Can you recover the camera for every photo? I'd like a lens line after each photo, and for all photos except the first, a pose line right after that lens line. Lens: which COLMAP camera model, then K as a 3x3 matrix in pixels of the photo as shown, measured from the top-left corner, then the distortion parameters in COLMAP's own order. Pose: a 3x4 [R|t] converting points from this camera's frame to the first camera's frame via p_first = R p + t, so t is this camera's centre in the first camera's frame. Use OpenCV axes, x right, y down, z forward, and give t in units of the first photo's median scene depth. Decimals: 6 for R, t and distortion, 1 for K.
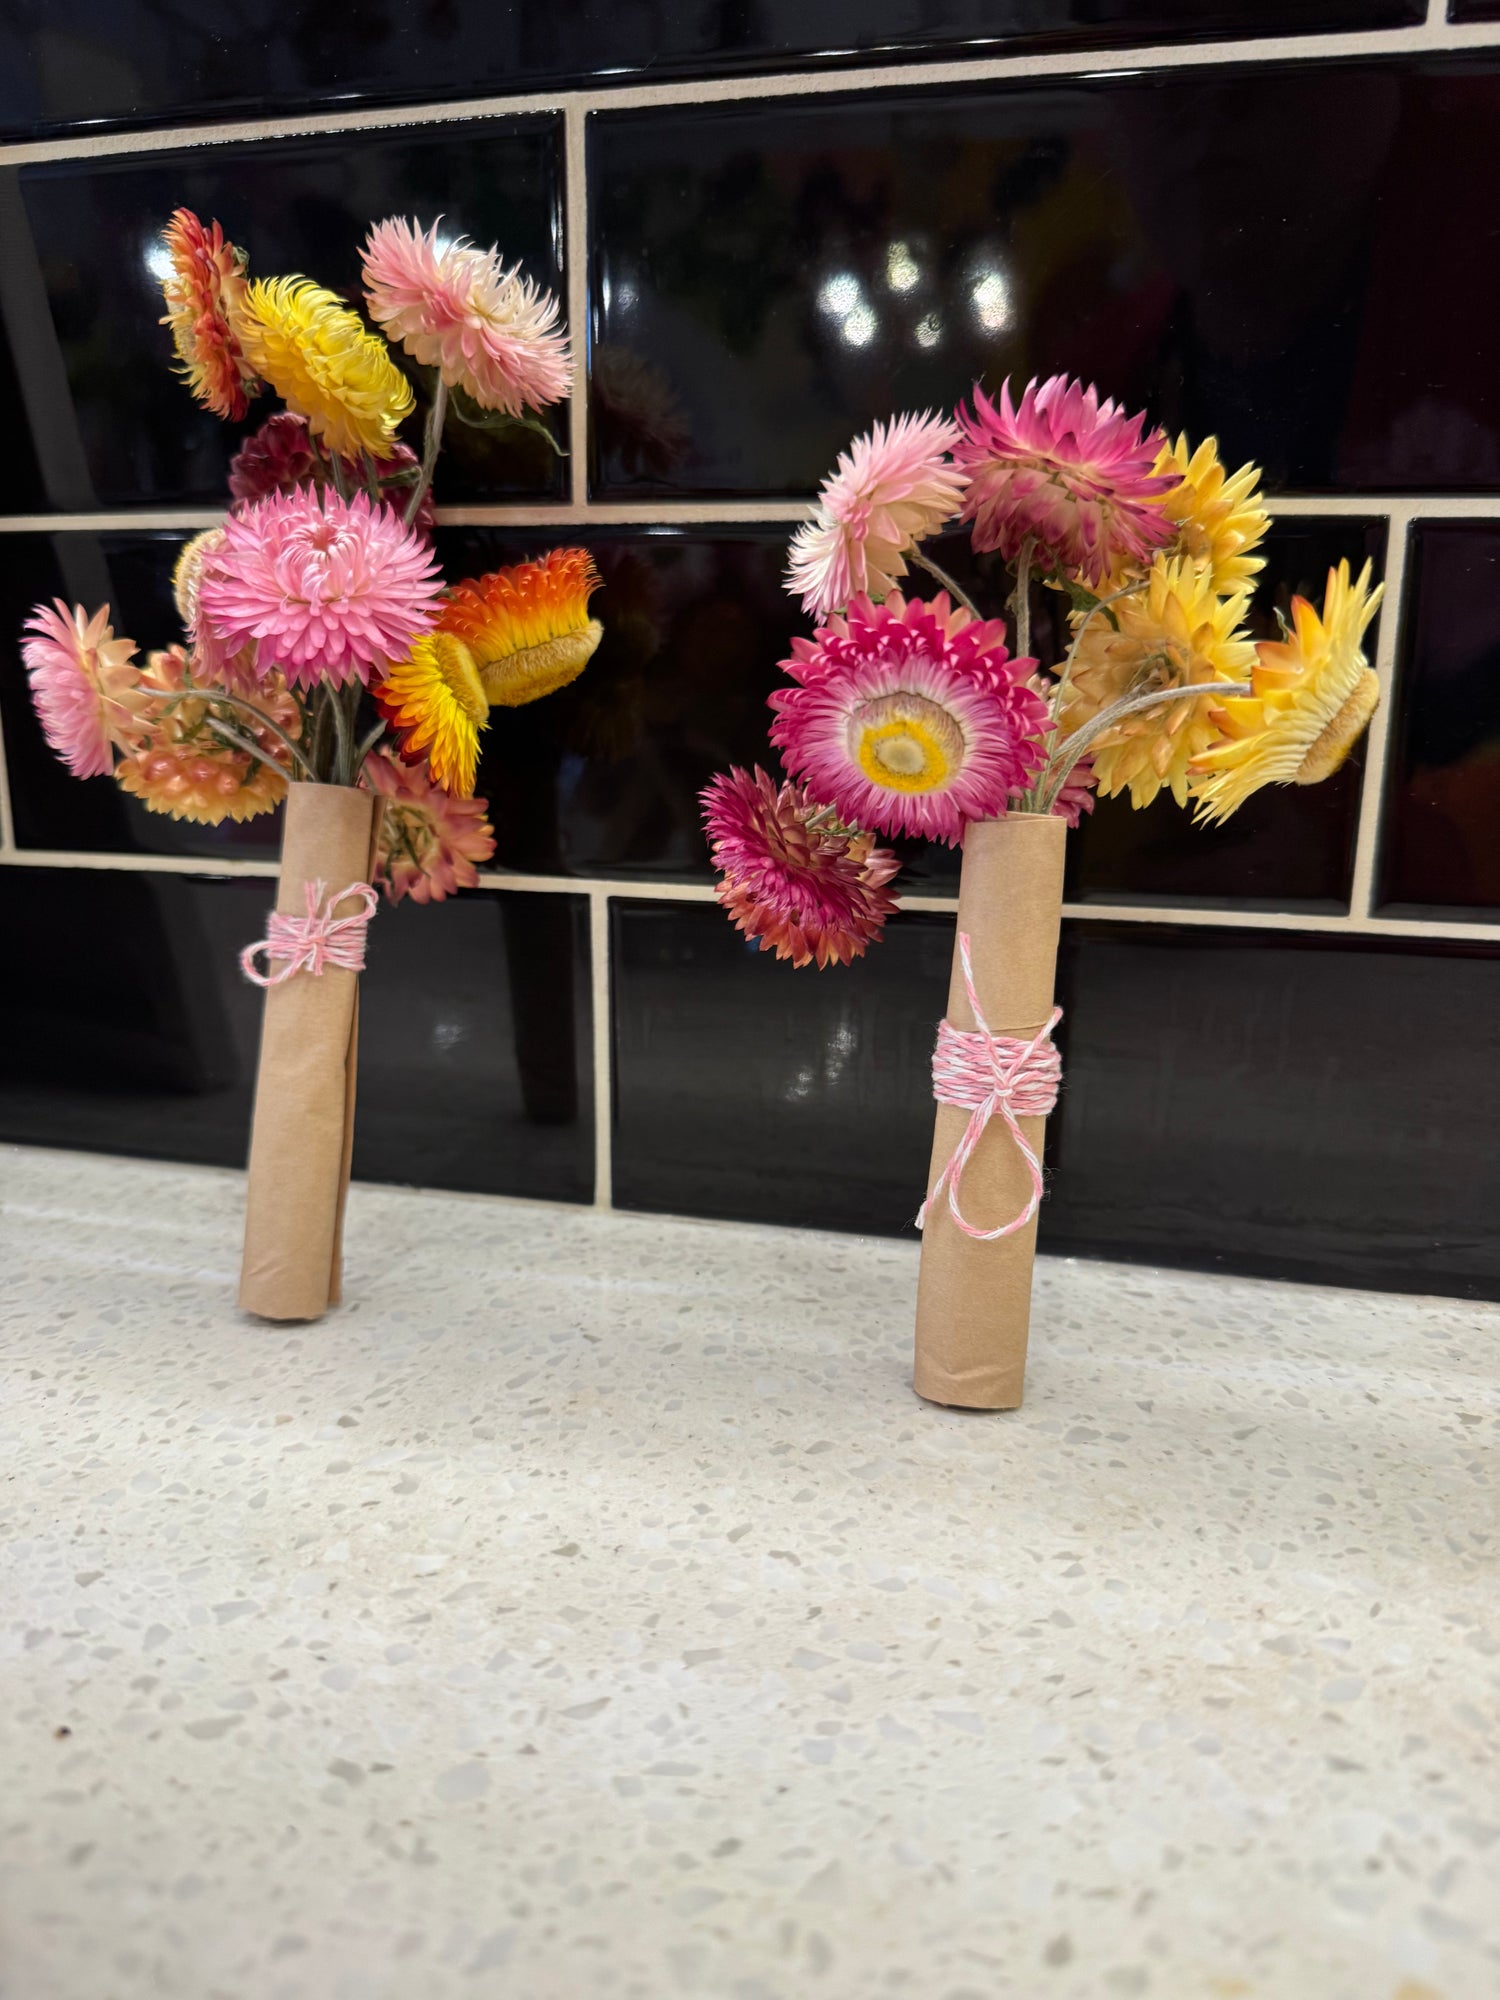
lens RADIAL K [[1447.5, 0, 765.3], [0, 1447.5, 1021.1], [0, 0, 1]] dist [0.030789, -0.132235]
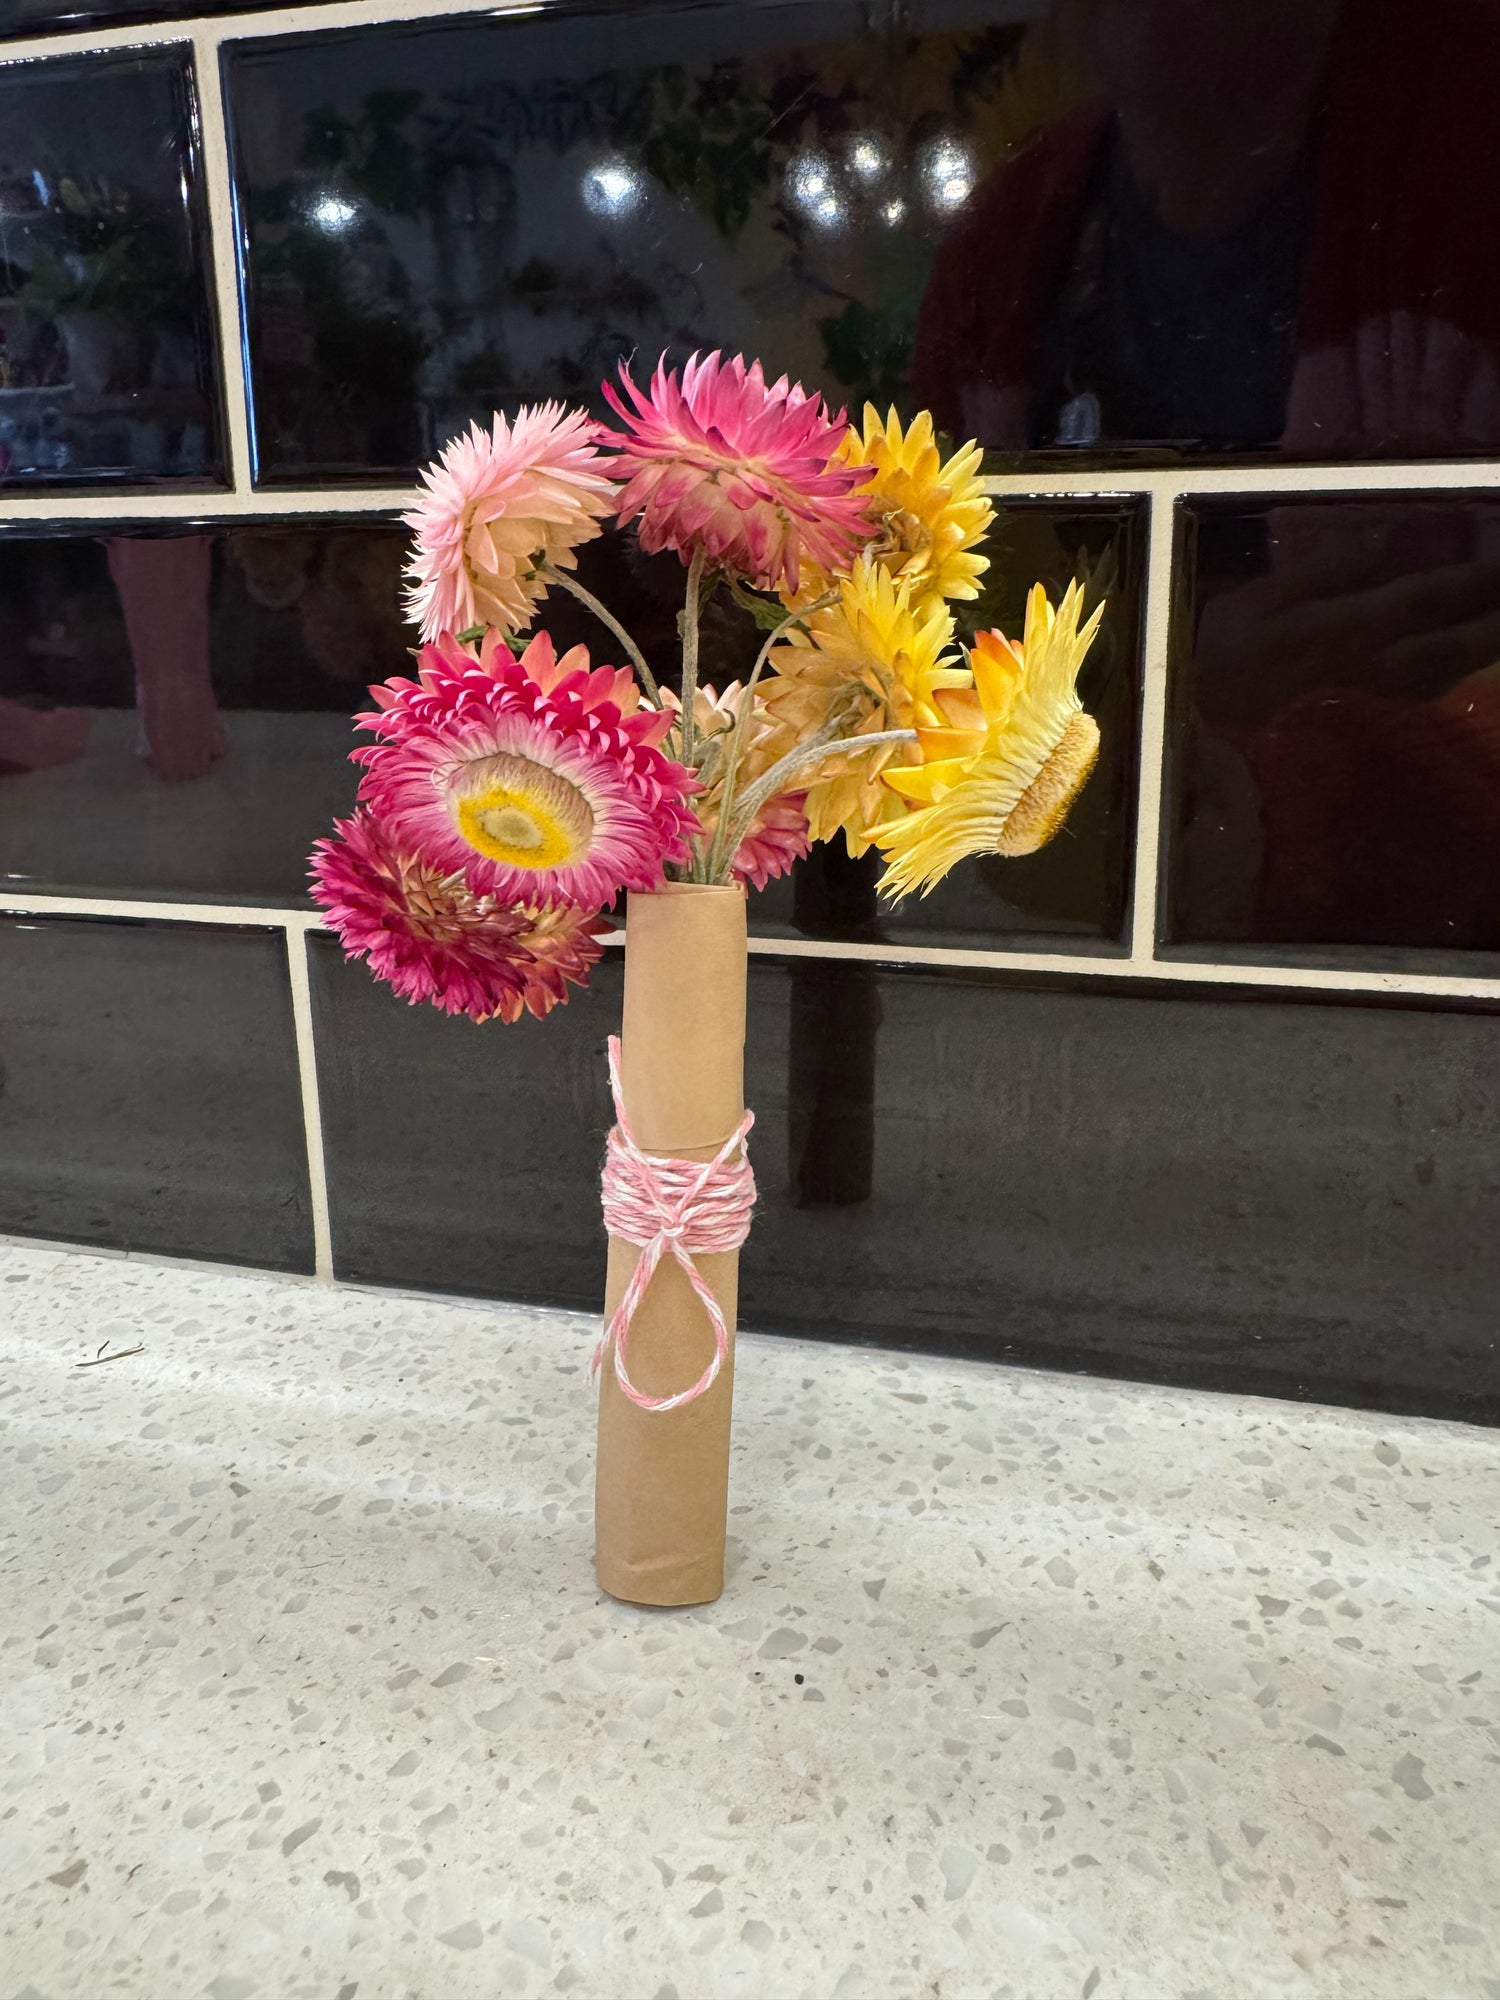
lens RADIAL K [[1391.2, 0, 744.7], [0, 1391.2, 884.9], [0, 0, 1]] dist [-0.006041, 0.004215]
pose [[0.999679, -0.022689, -0.011293, 0.222534], [0.022617, 0.999723, -0.006487, -0.139355], [0.011438, 0.006230, 0.999915, 0.226393]]
